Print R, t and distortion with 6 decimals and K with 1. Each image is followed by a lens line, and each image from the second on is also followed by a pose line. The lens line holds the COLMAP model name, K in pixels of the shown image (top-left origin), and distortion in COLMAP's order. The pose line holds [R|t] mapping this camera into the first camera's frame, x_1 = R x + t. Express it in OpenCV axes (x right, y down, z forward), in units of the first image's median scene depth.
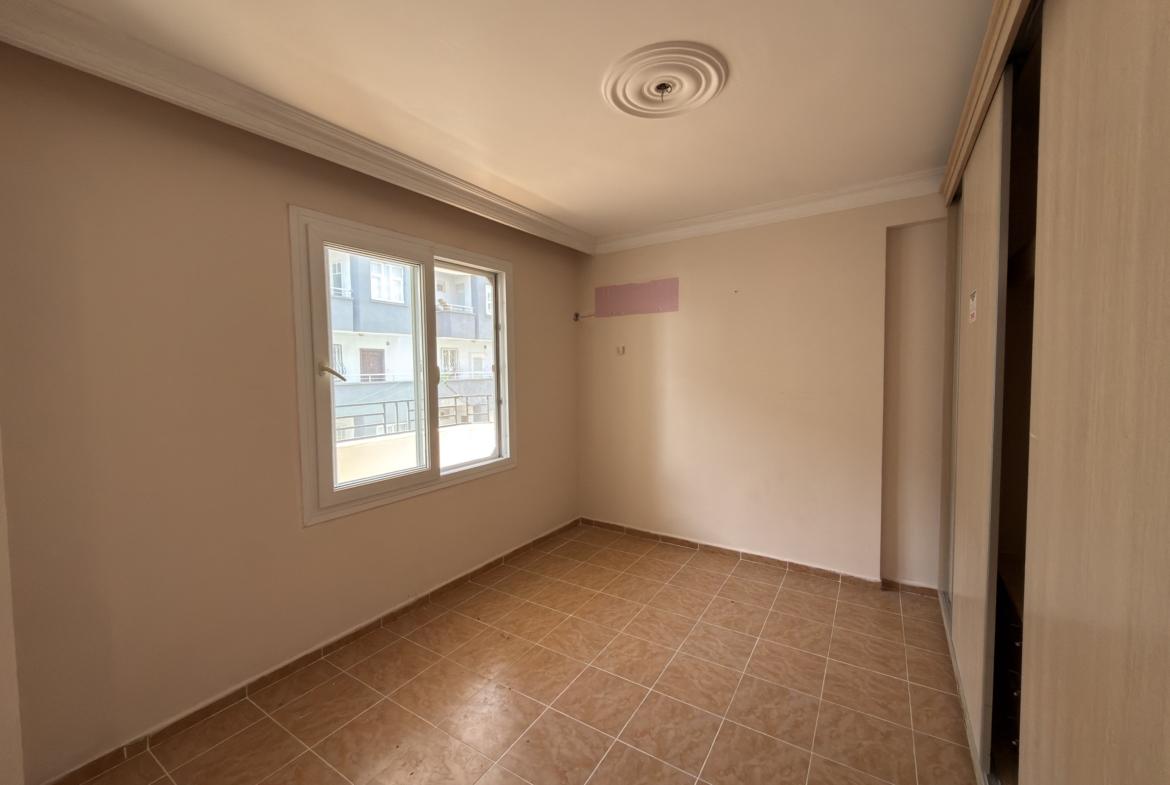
lens RADIAL K [[465.1, 0, 588.7], [0, 465.1, 390.4], [0, 0, 1]] dist [0.004535, -0.001441]
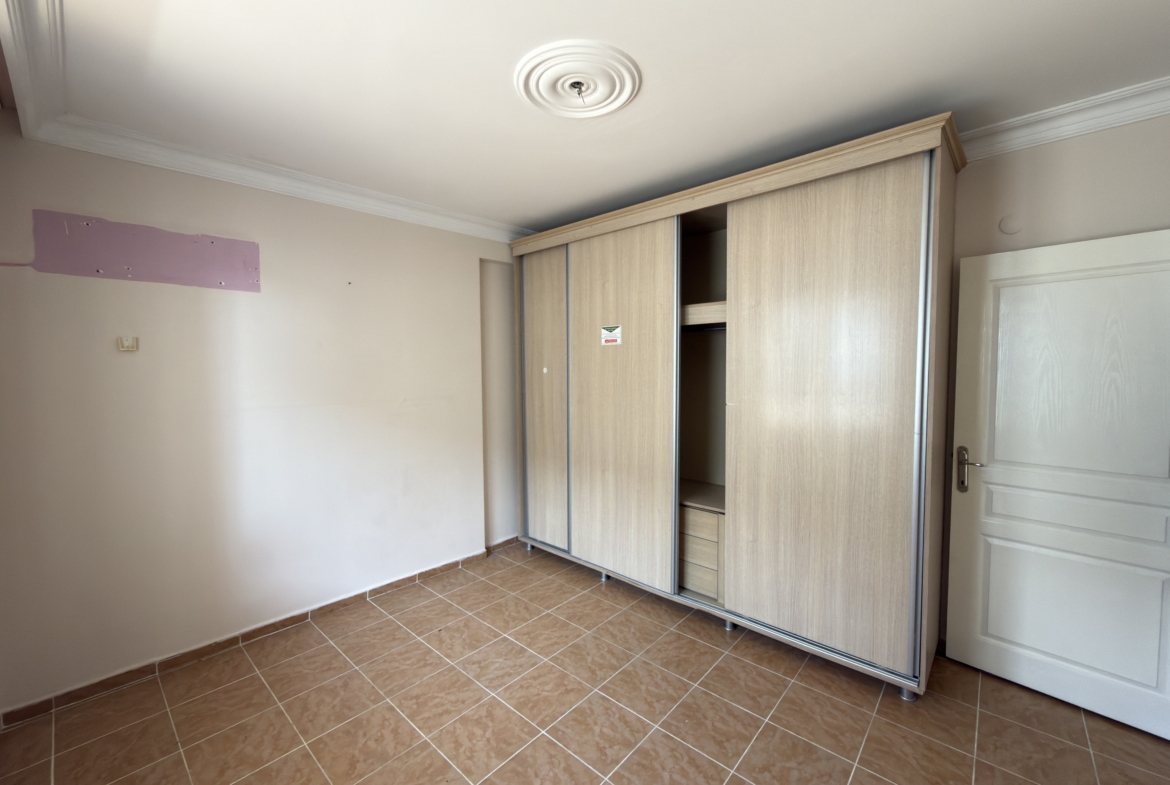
lens RADIAL K [[465.1, 0, 584.7], [0, 465.1, 390.9], [0, 0, 1]] dist [0.004535, -0.001441]
pose [[0.169447, -0.038871, 0.984772, -0.490496], [0.054749, 0.998050, 0.029975, -0.025051], [-0.984017, 0.048836, 0.171245, 0.507314]]
